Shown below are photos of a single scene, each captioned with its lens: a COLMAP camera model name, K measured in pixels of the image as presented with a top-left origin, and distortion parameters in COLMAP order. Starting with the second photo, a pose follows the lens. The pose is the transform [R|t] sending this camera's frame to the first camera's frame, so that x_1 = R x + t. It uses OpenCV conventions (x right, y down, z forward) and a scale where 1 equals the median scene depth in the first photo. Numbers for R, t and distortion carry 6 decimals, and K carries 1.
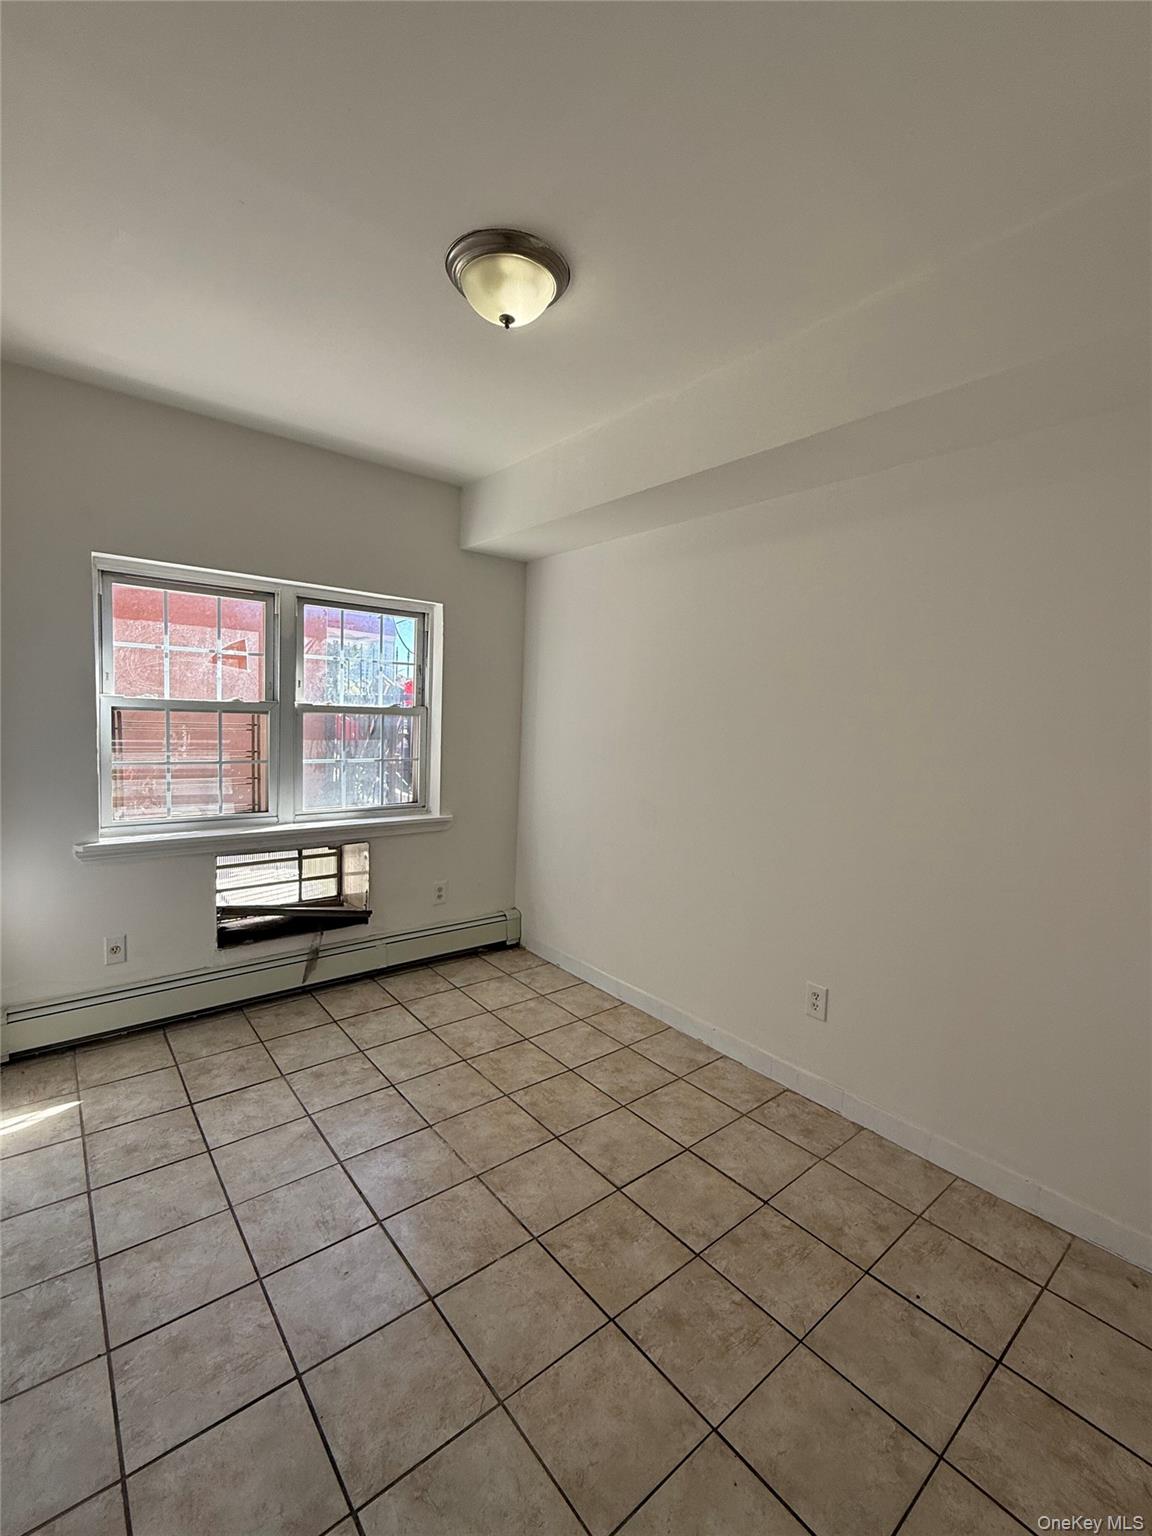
lens RADIAL K [[668.2, 0, 576.8], [0, 668.2, 765.4], [0, 0, 1]] dist [0.005551, 0.000295]
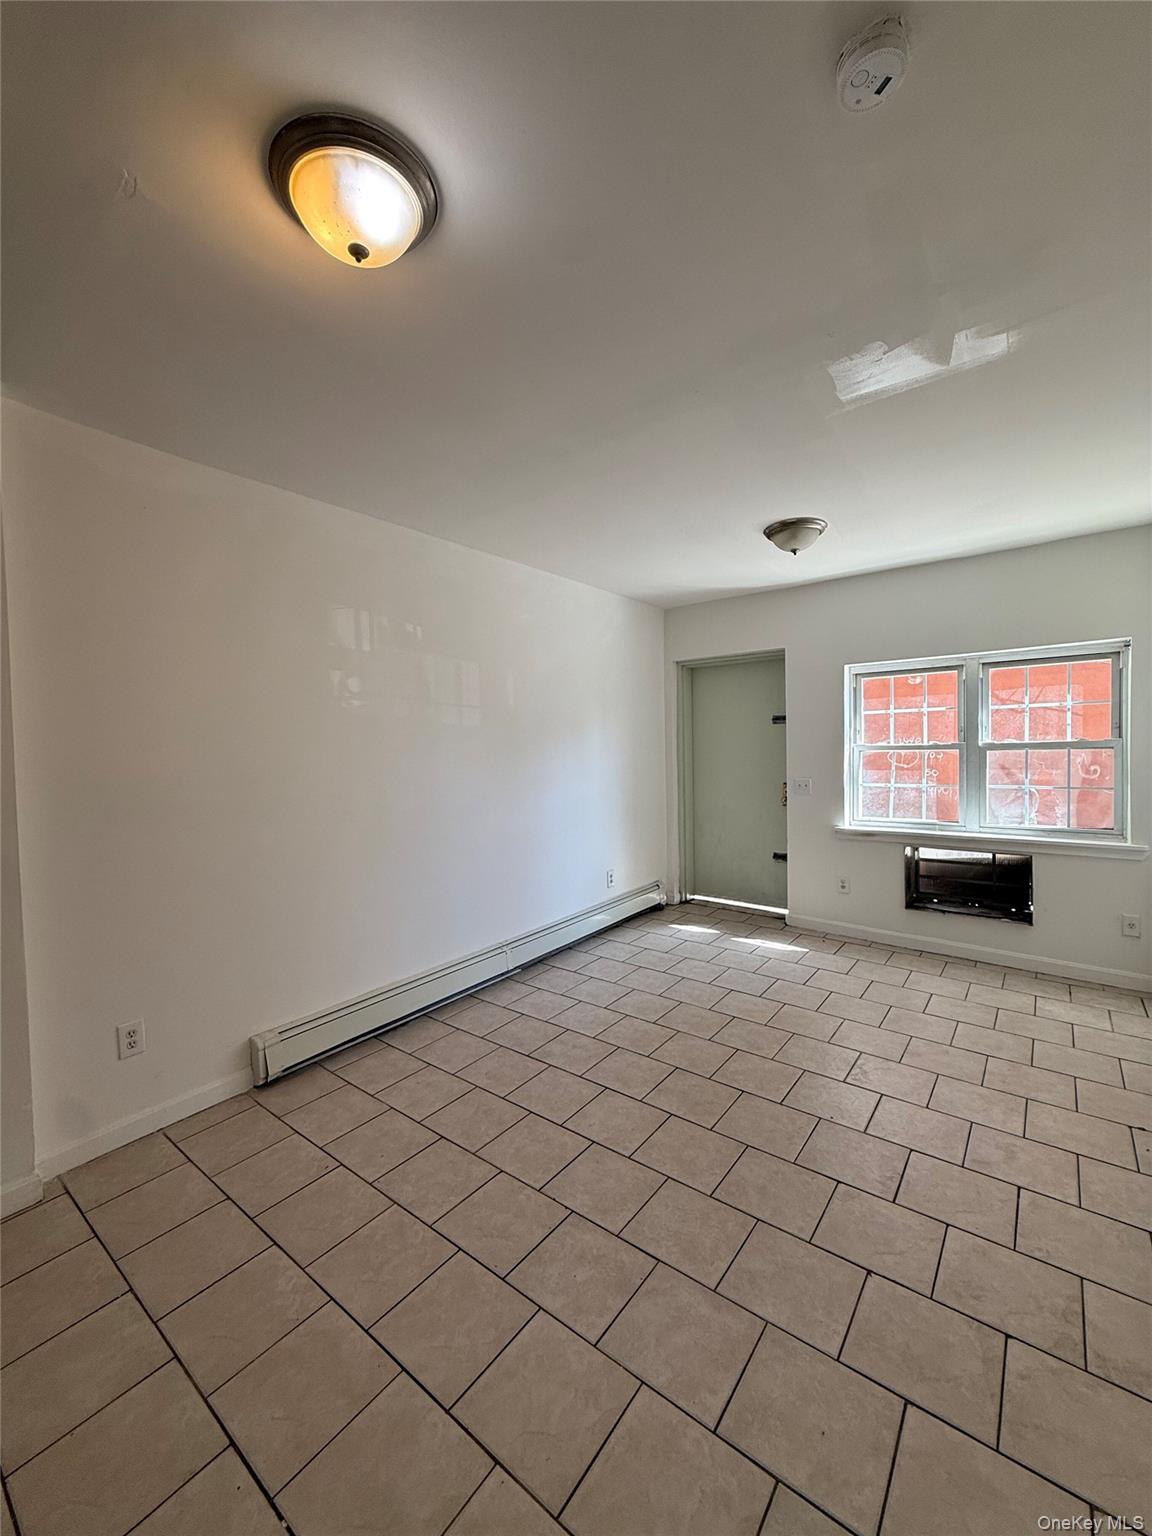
lens RADIAL K [[614.7, 0, 576.2], [0, 614.7, 768.7], [0, 0, 1]] dist [0.000738, 0.000096]
pose [[0.217881, -0.011548, -0.975907, 0.565961], [-0.041732, 0.998905, -0.021137, 0.016957], [0.975083, 0.045332, 0.217161, -0.049925]]
